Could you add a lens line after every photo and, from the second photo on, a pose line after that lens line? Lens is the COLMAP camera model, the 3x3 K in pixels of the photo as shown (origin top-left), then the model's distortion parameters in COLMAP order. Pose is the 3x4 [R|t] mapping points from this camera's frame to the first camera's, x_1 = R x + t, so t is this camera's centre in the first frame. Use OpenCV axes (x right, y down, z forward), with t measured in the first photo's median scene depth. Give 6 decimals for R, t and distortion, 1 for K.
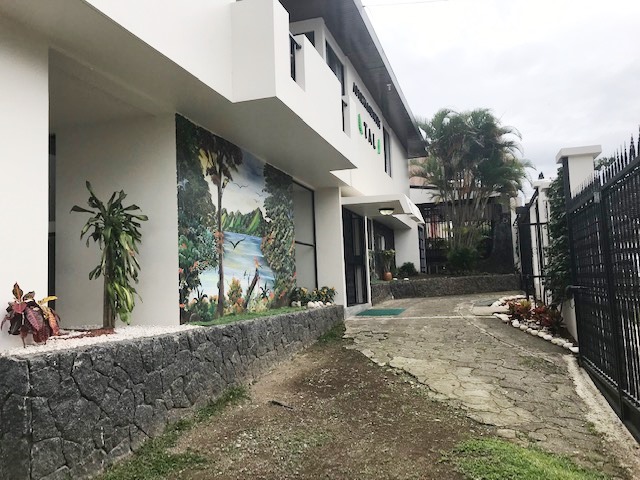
lens RADIAL K [[527.5, 0, 320.0], [0, 527.5, 240.0], [0, 0, 1]] dist [0.011149, 0.006326]
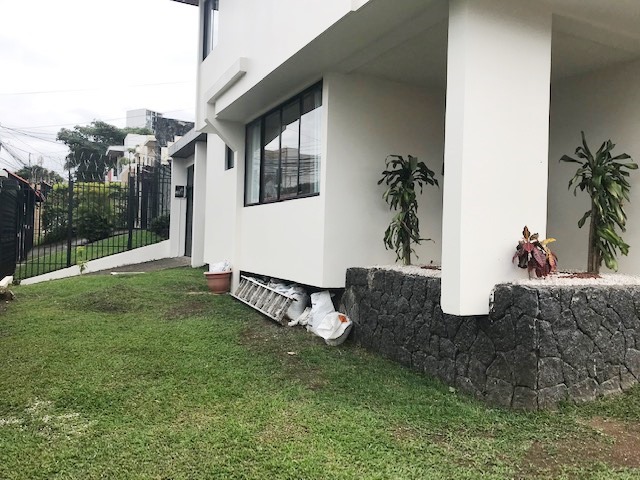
lens RADIAL K [[527.5, 0, 320.0], [0, 527.5, 240.0], [0, 0, 1]] dist [0.011149, 0.006326]
pose [[0.693401, 0.061495, -0.717923, -0.033249], [0.005250, 0.995894, 0.090377, 0.003189], [0.720532, -0.066437, 0.690231, -0.156417]]
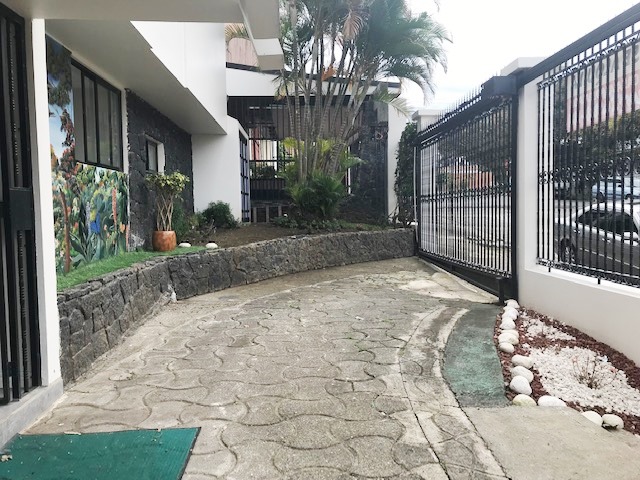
lens RADIAL K [[527.5, 0, 320.0], [0, 527.5, 240.0], [0, 0, 1]] dist [0.011149, 0.006326]
pose [[0.938993, 0.008928, 0.343820, 0.062866], [-0.055547, 0.990476, 0.125982, 0.007032], [-0.339421, -0.137394, 0.930546, 0.364009]]
